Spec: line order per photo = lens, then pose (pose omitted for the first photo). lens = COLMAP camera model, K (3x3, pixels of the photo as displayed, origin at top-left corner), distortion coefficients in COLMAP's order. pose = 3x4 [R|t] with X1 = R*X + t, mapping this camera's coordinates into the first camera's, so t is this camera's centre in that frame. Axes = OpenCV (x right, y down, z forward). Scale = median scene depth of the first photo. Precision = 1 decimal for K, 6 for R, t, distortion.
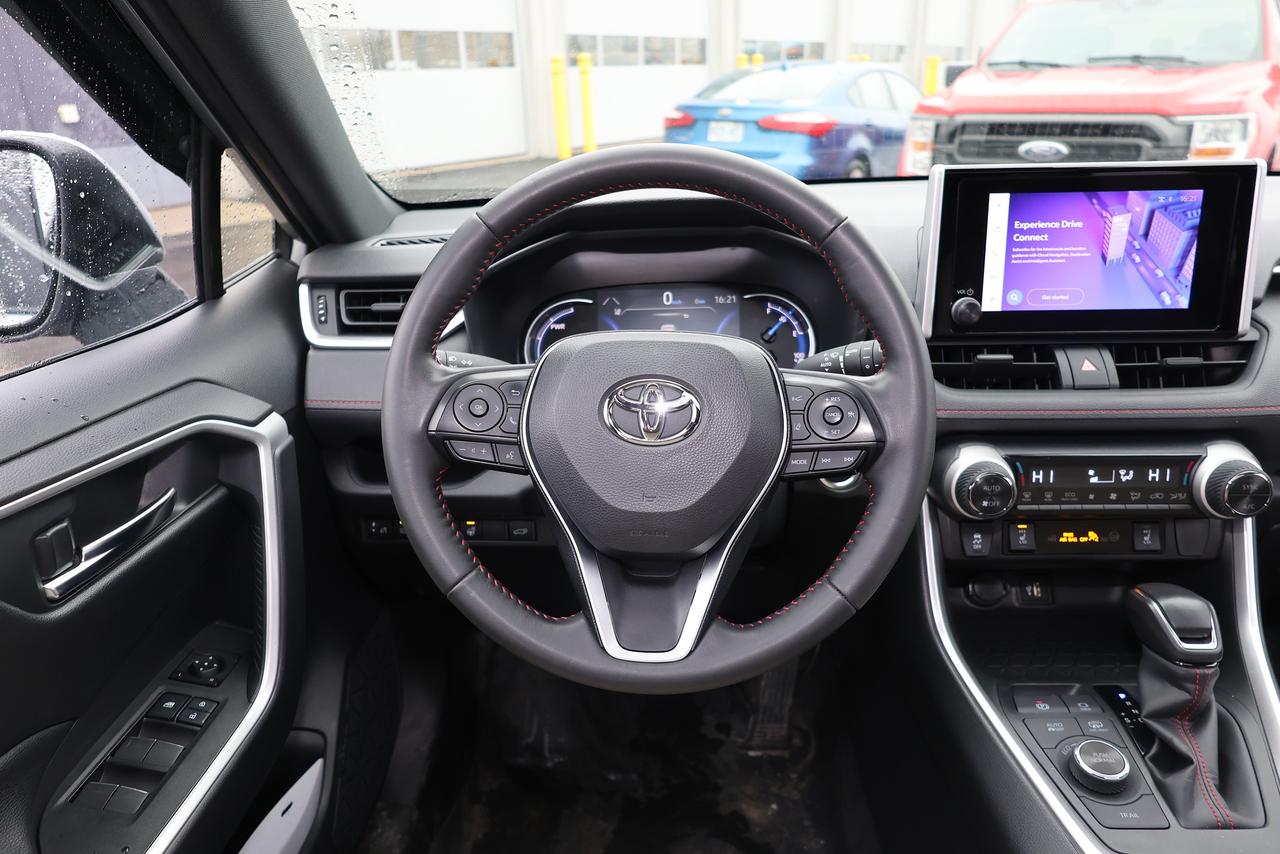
lens RADIAL K [[884.8, 0, 640.0], [0, 884.8, 427.0], [0, 0, 1]] dist [-0.004233, 0.001572]
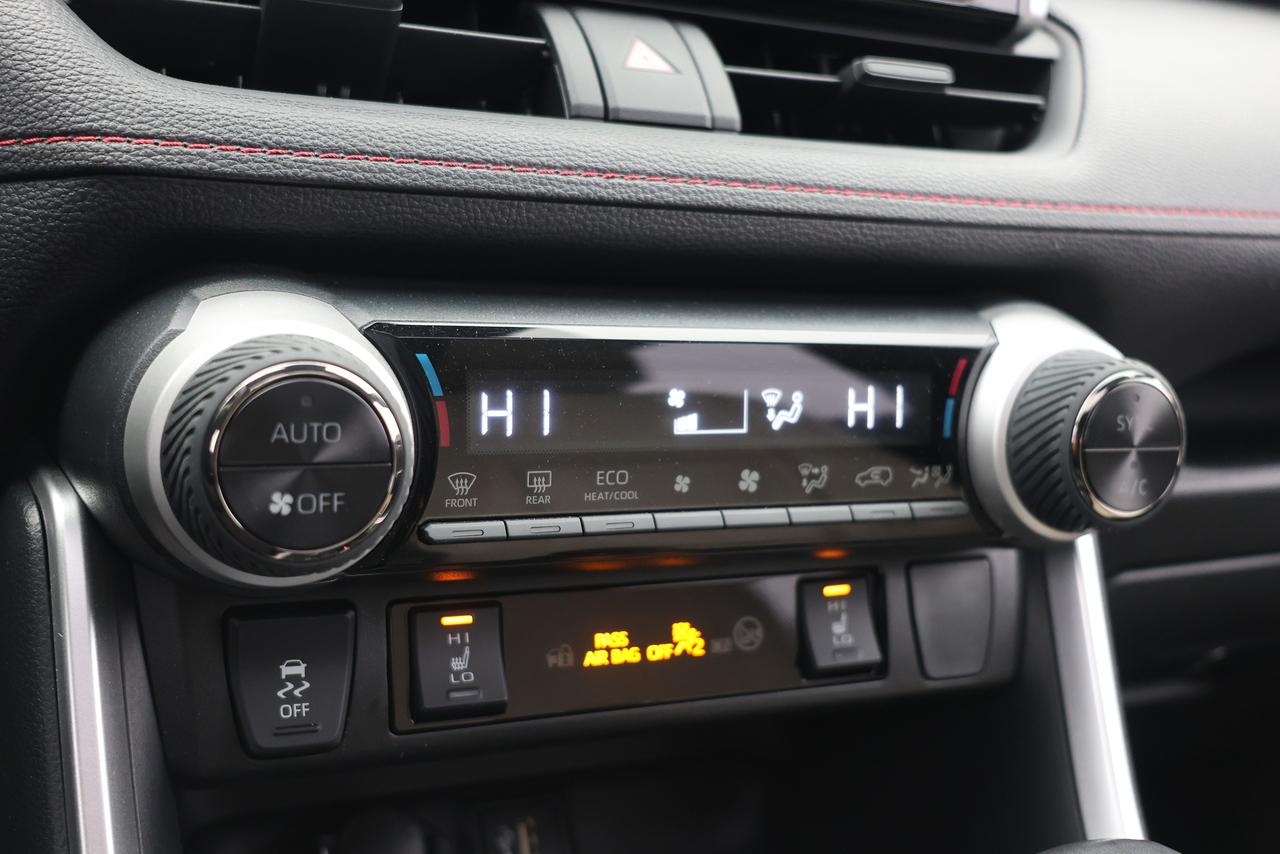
lens RADIAL K [[1426.2, 0, 640.0], [0, 1426.2, 427.0], [0, 0, 1]] dist [-0.018366, -0.005366]
pose [[0.882509, 0.002543, 0.470288, 0.281916], [0.048861, 0.994078, -0.097063, 0.100889], [-0.467750, 0.108637, 0.877159, 0.596965]]
